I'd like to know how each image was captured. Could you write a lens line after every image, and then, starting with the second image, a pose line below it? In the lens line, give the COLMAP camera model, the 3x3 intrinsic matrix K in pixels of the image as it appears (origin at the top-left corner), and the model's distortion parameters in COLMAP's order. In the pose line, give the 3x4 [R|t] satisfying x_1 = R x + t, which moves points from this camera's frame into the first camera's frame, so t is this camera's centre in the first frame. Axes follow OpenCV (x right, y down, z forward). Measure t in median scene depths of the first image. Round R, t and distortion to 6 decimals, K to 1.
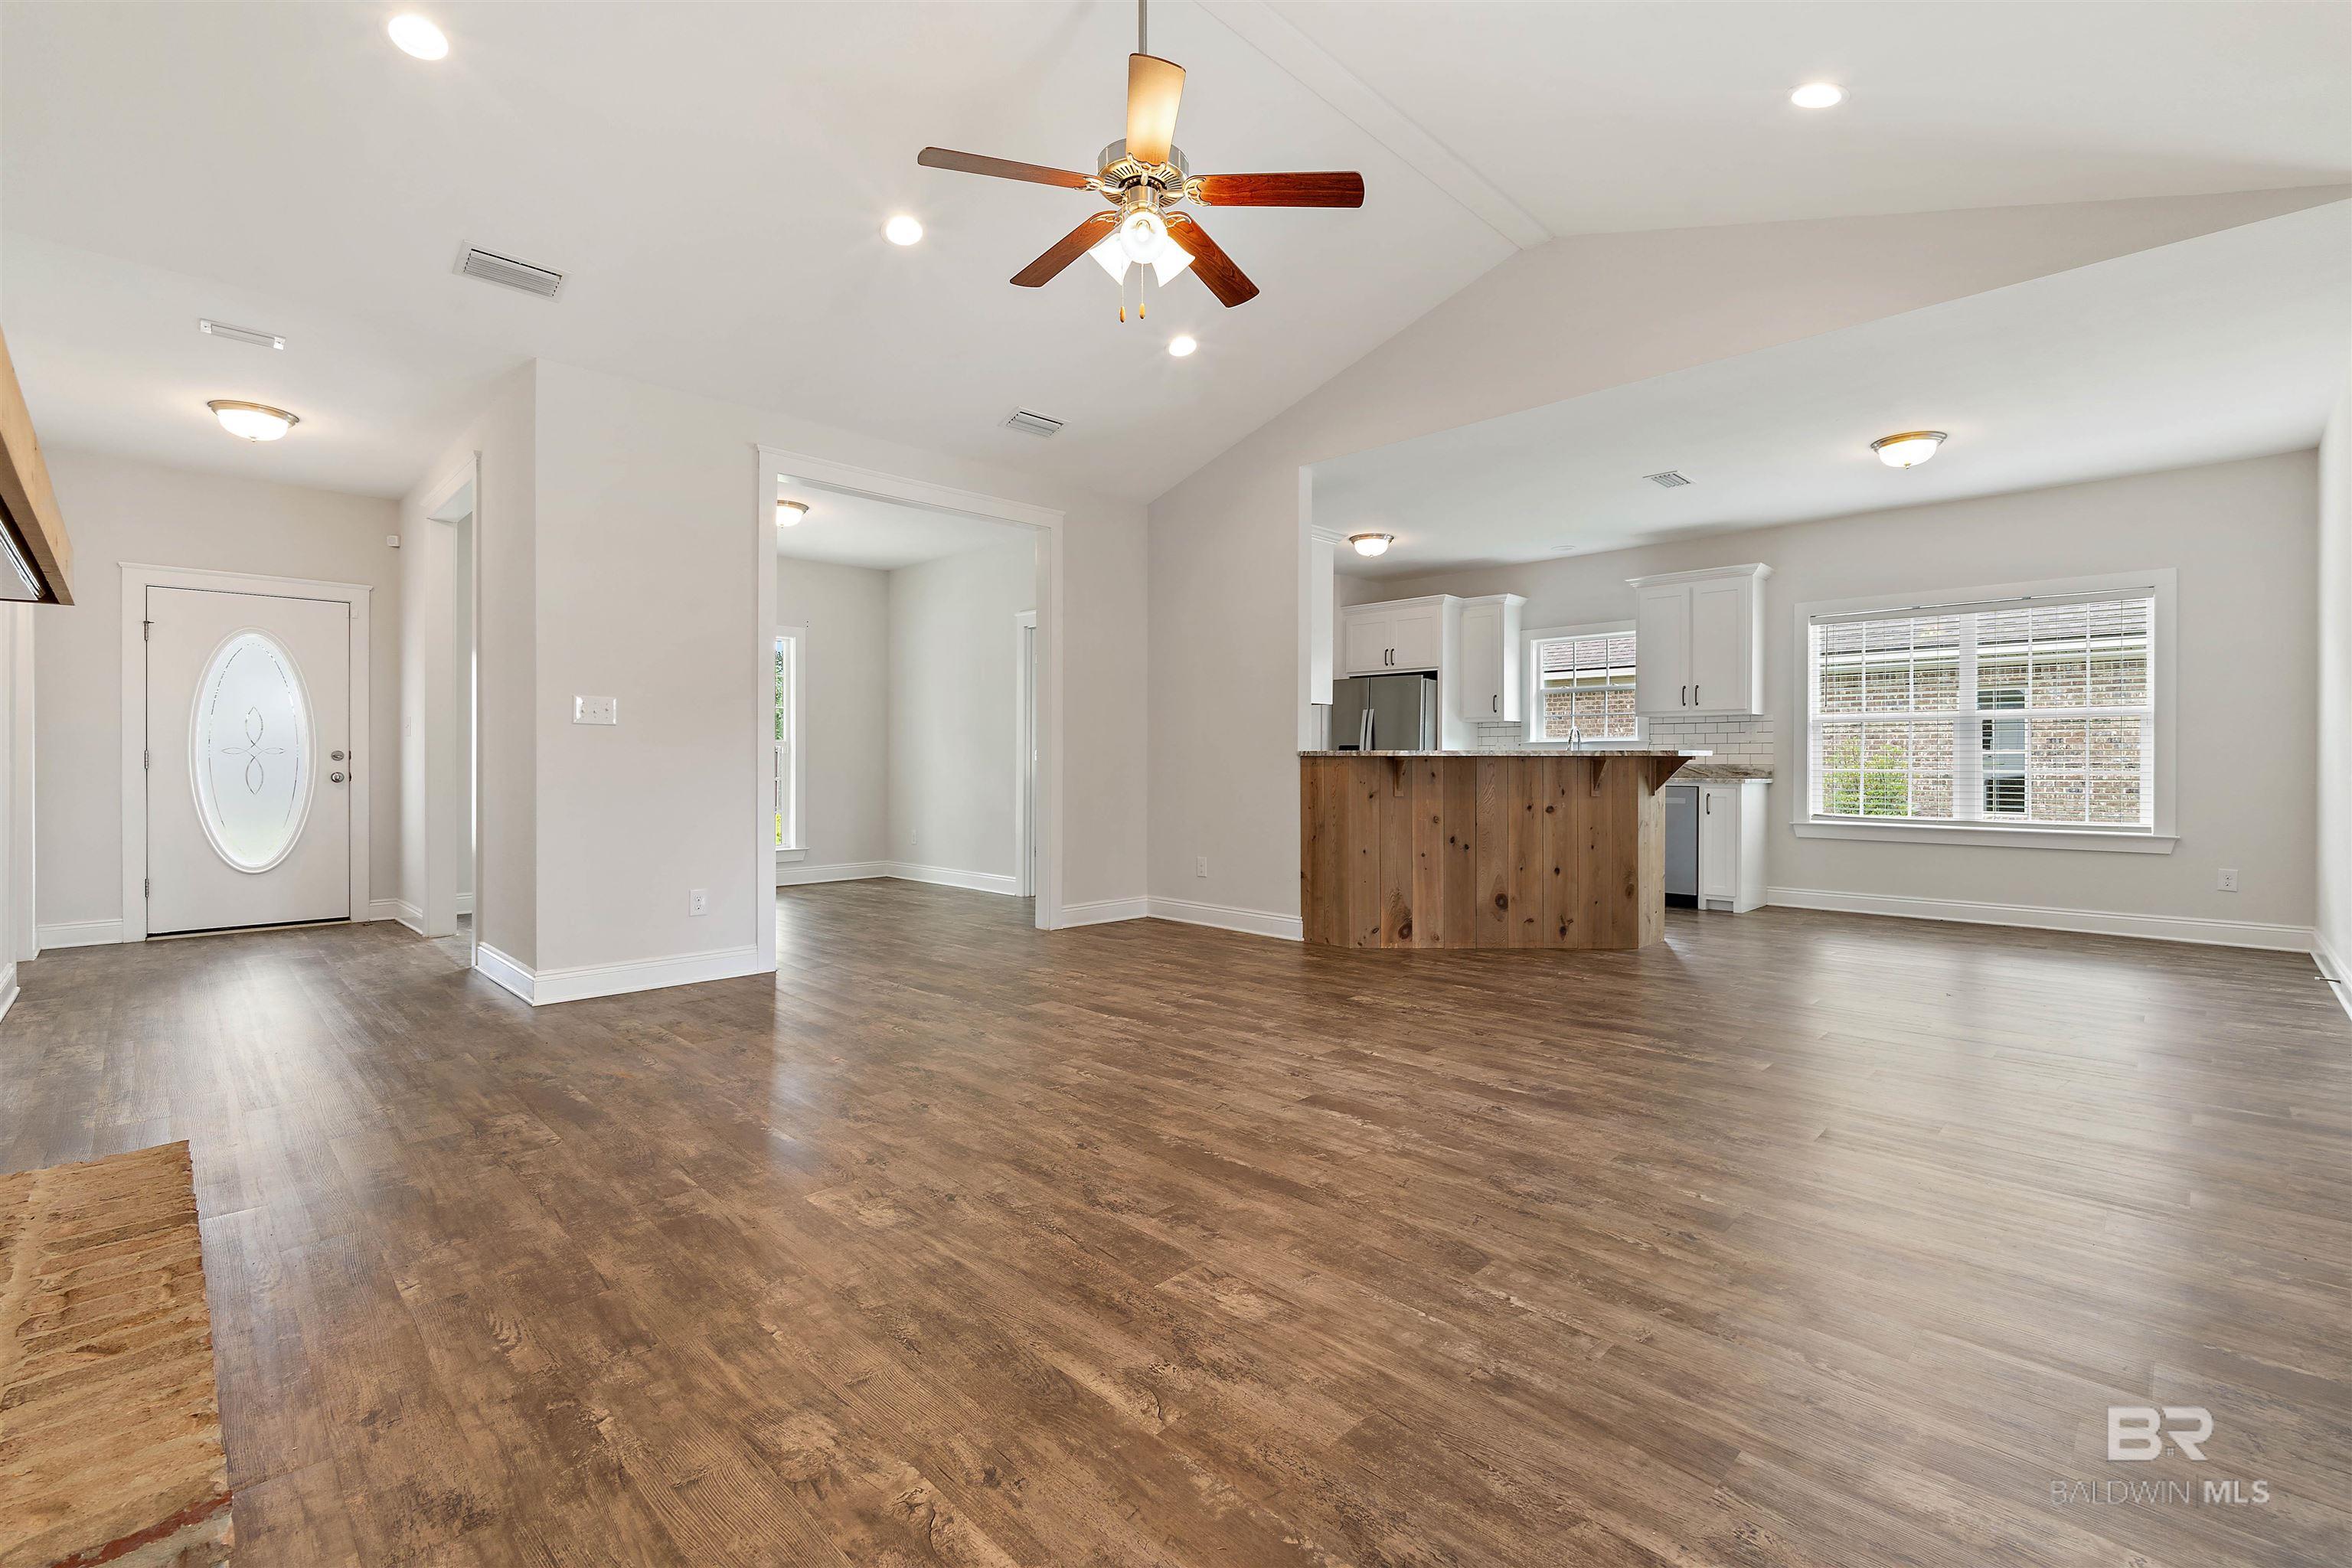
lens RADIAL K [[1027.9, 0, 1186.4], [0, 1027.9, 774.8], [0, 0, 1]] dist [-0.007793, 0.001694]
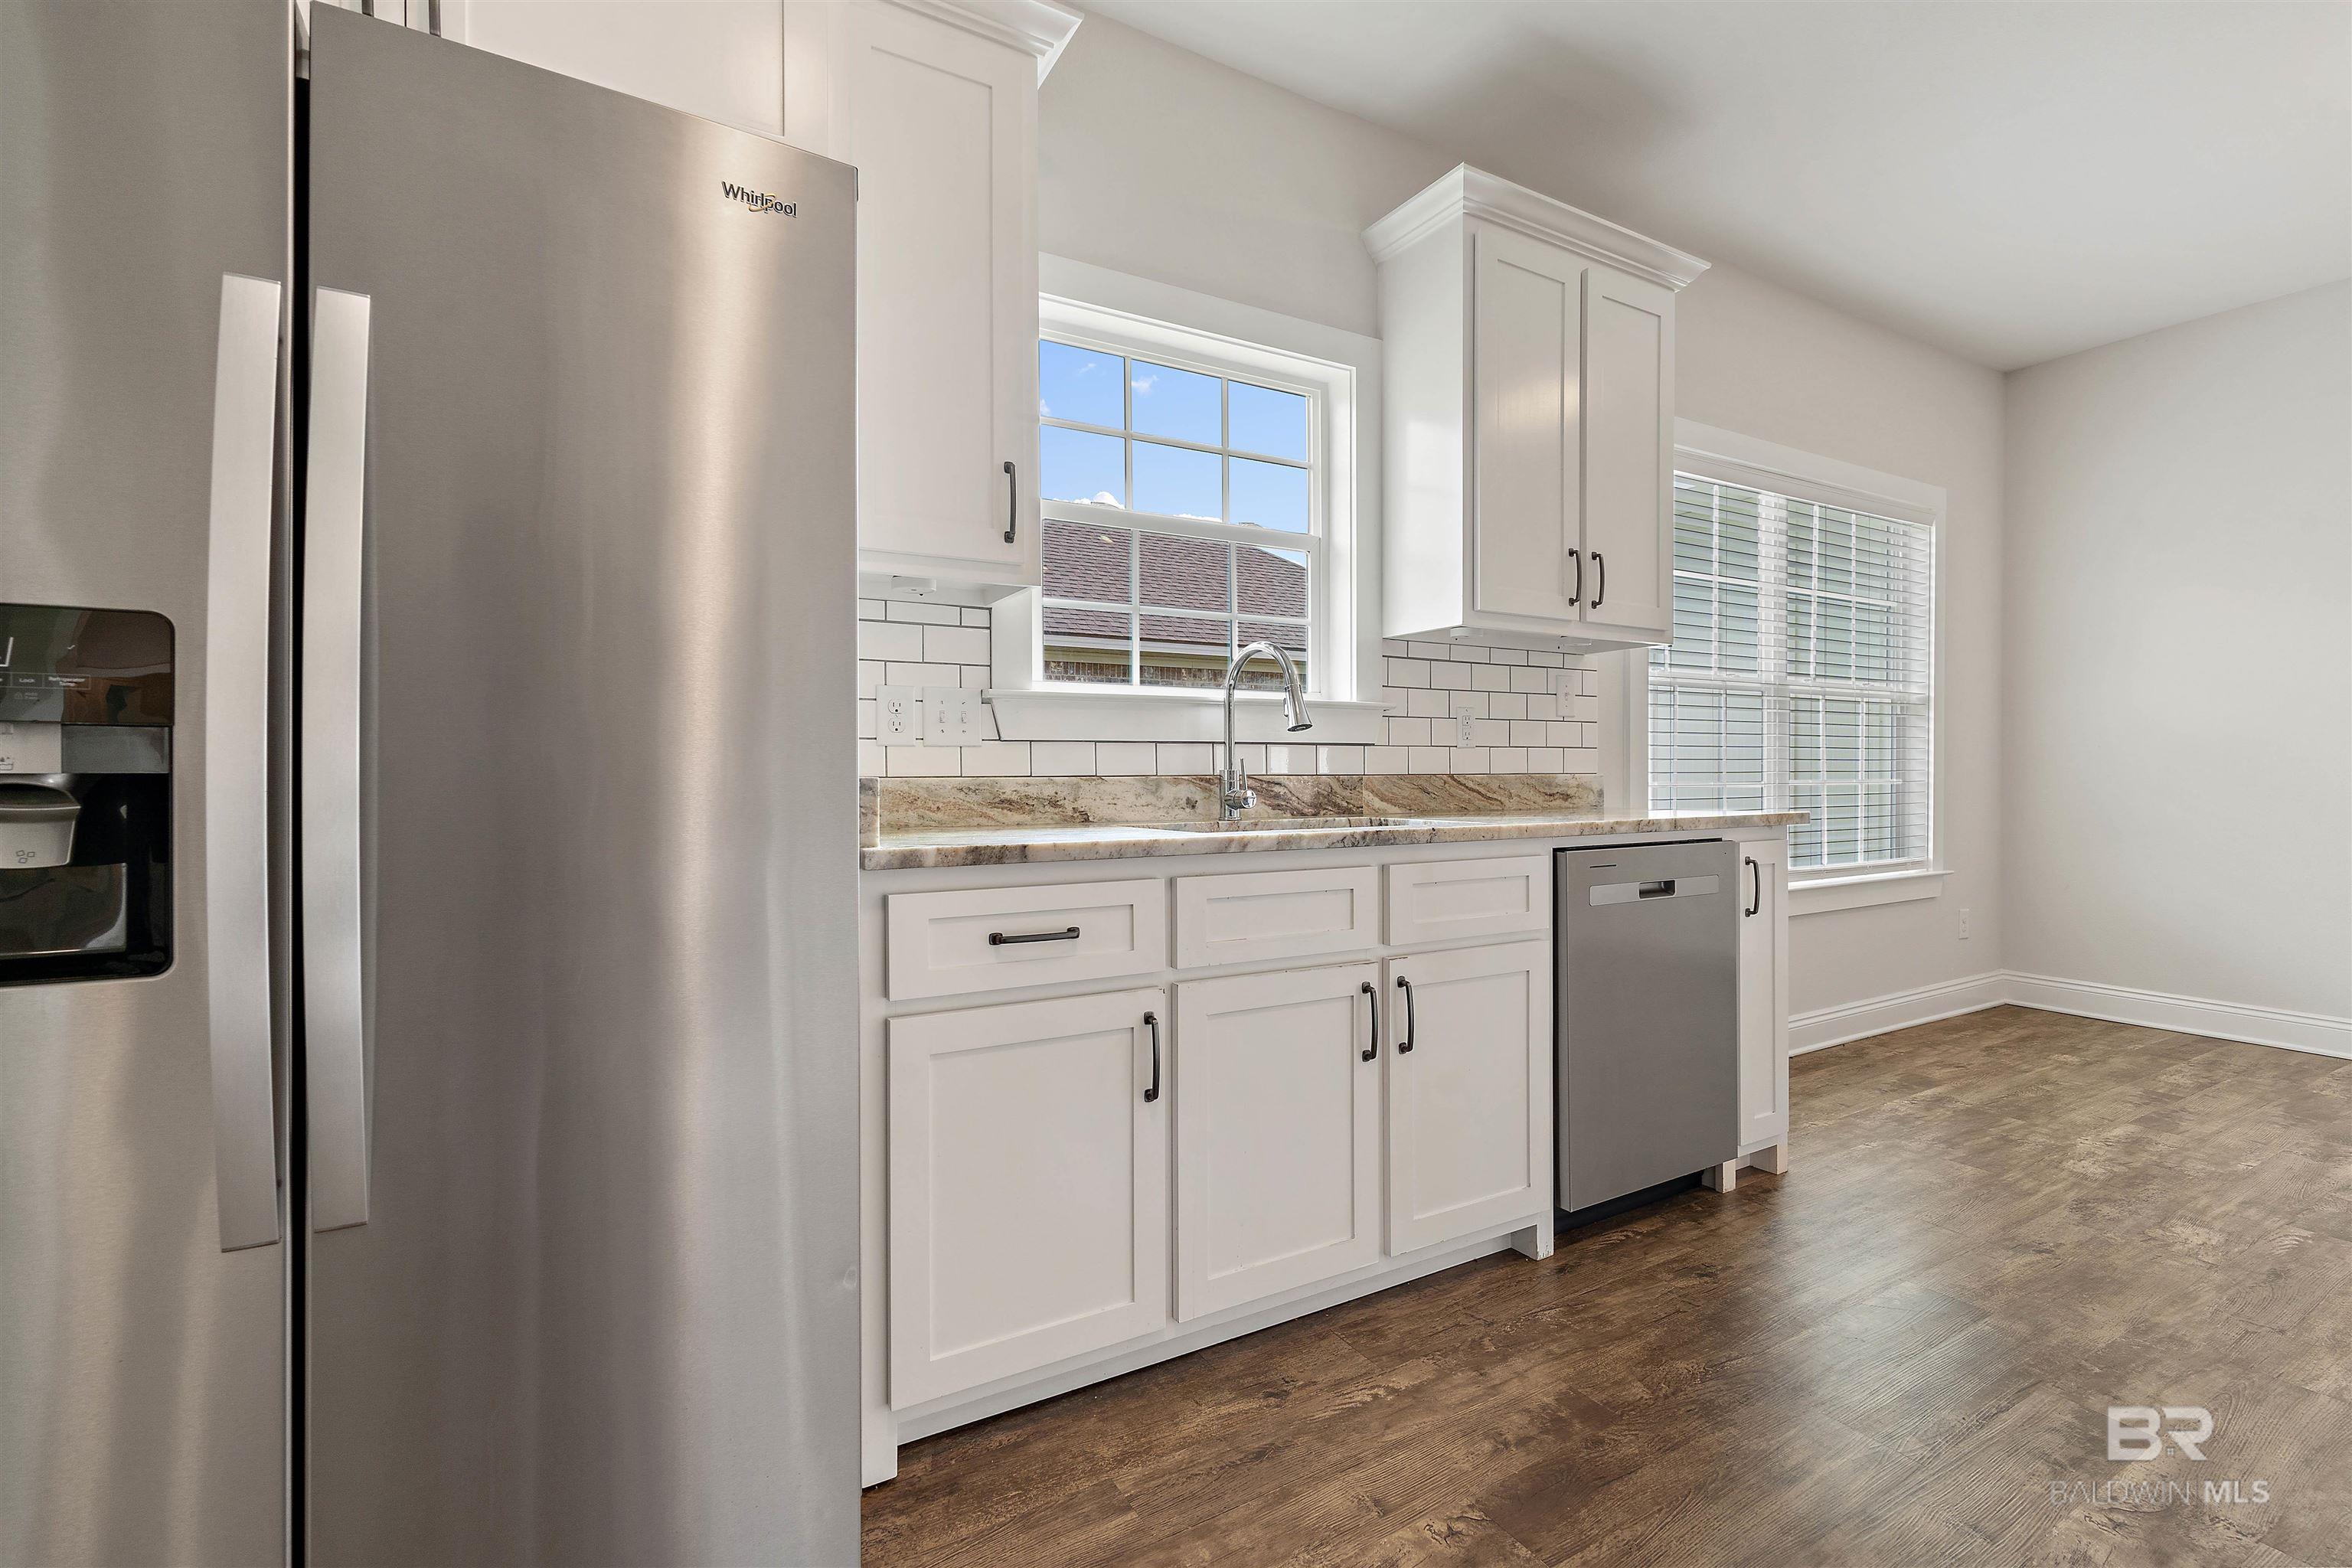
lens RADIAL K [[1027.9, 0, 1187.7], [0, 1027.9, 778.8], [0, 0, 1]] dist [-0.007793, 0.001694]
pose [[0.282899, -0.013716, 0.959052, 0.158344], [0.014229, 0.999848, 0.010102, -0.020234], [-0.959044, 0.010788, 0.283051, 1.454558]]
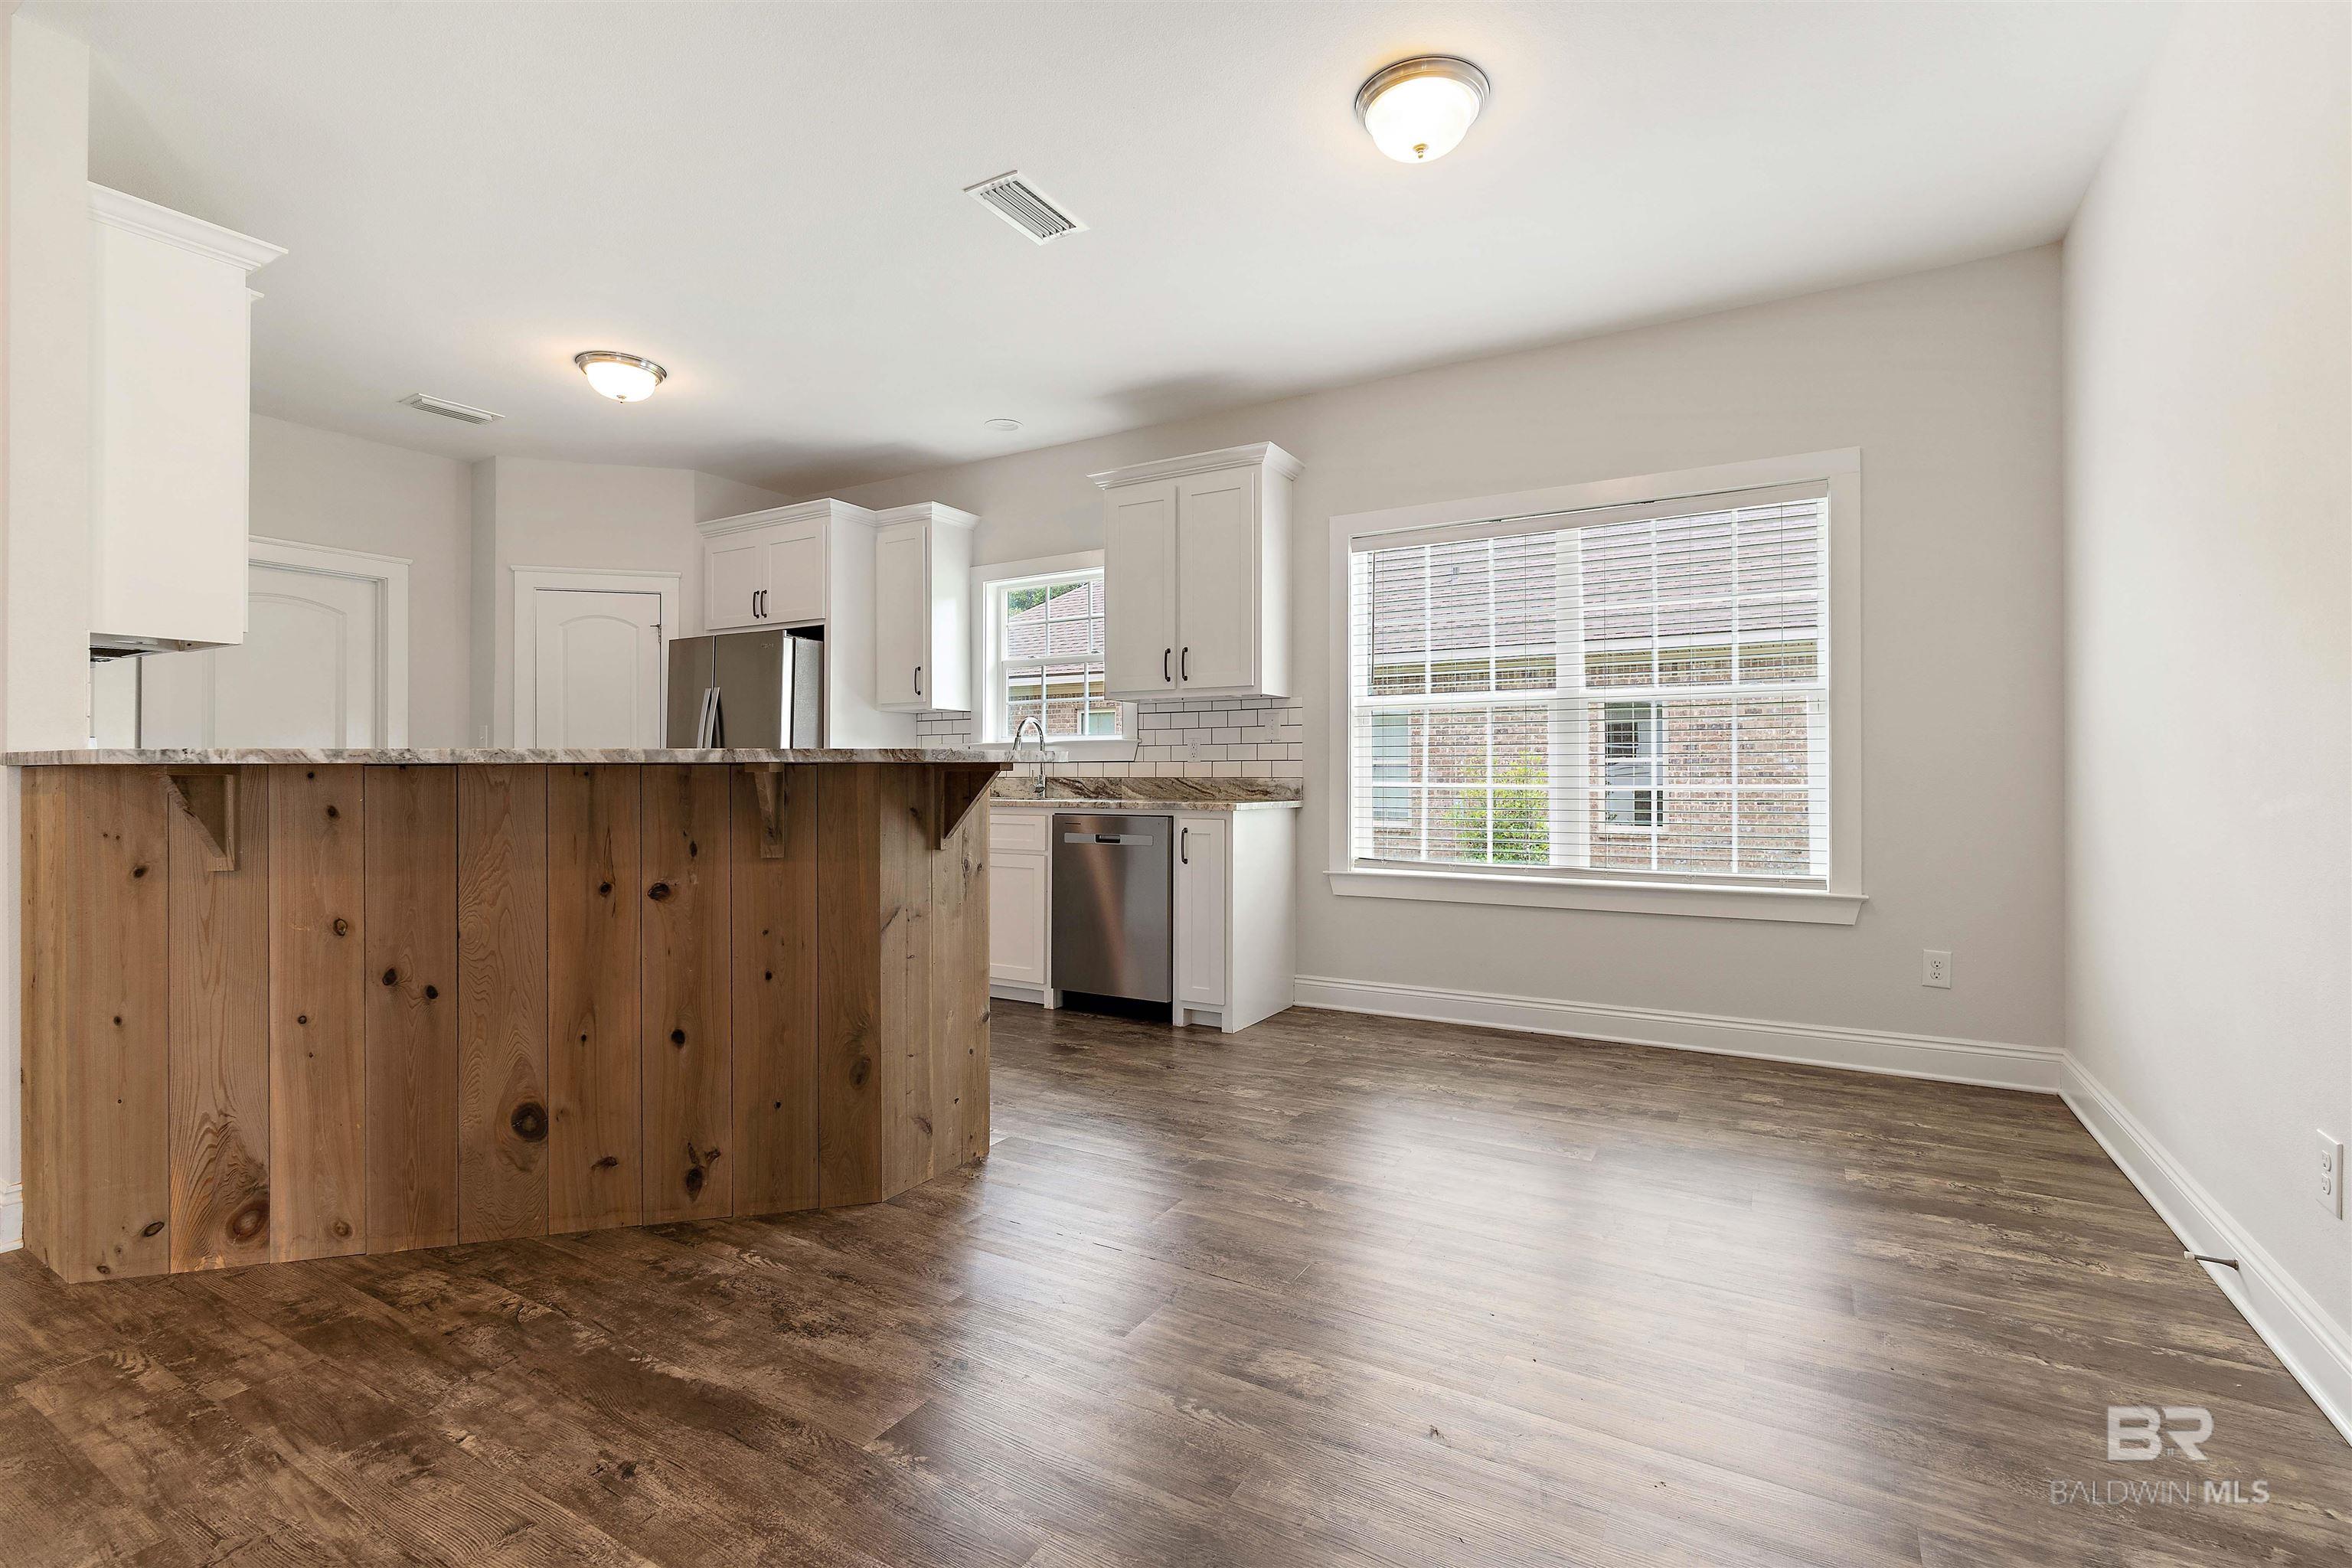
lens RADIAL K [[1027.9, 0, 1196.1], [0, 1027.9, 790.2], [0, 0, 1]] dist [-0.007793, 0.001694]
pose [[0.968284, -0.009288, 0.249678, 0.495250], [0.008154, 0.999951, 0.005578, -0.008985], [-0.249718, -0.003365, 0.968313, 0.579472]]
